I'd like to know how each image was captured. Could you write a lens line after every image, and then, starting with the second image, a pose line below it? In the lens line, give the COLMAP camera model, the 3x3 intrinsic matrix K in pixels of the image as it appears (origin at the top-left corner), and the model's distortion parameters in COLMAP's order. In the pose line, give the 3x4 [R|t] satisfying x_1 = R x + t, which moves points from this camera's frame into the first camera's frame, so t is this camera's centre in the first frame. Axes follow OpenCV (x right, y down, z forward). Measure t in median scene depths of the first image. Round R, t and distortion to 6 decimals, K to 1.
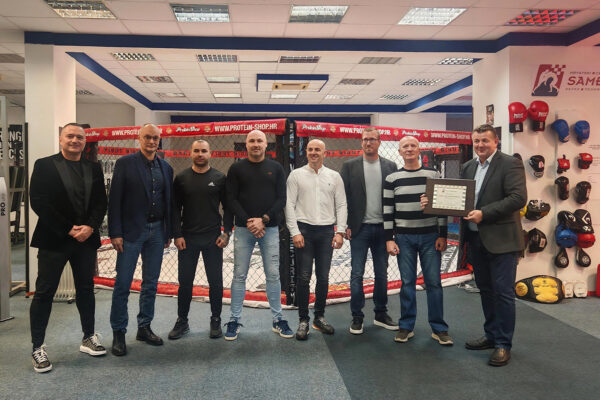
lens RADIAL K [[510.4, 0, 286.2], [0, 510.4, 185.3], [0, 0, 1]] dist [0.025483, -0.003903]
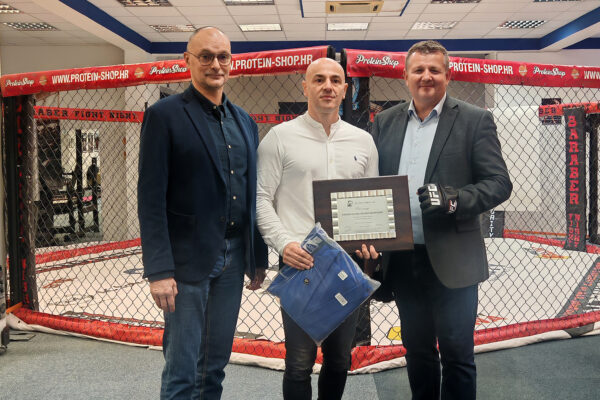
lens RADIAL K [[708.2, 0, 320.0], [0, 708.2, 183.5], [0, 0, 1]] dist [0.013692, -0.011421]
pose [[0.997379, -0.007086, -0.072010, 0.042623], [0.008678, 0.999724, 0.021817, 0.006801], [0.071835, -0.022384, 0.997165, 0.180481]]
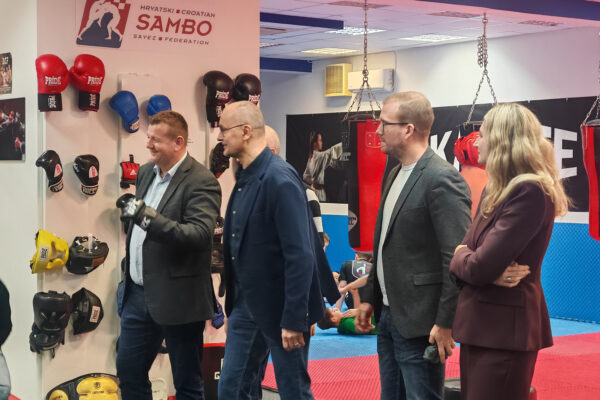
lens RADIAL K [[1278.3, 0, 276.0], [0, 1278.3, 209.0], [0, 0, 1]] dist [0.294967, -0.776733]
pose [[0.848375, -0.003208, 0.529386, -0.064980], [0.001488, 0.999992, 0.003675, -0.005288], [-0.529394, -0.002330, 0.848373, -0.266238]]
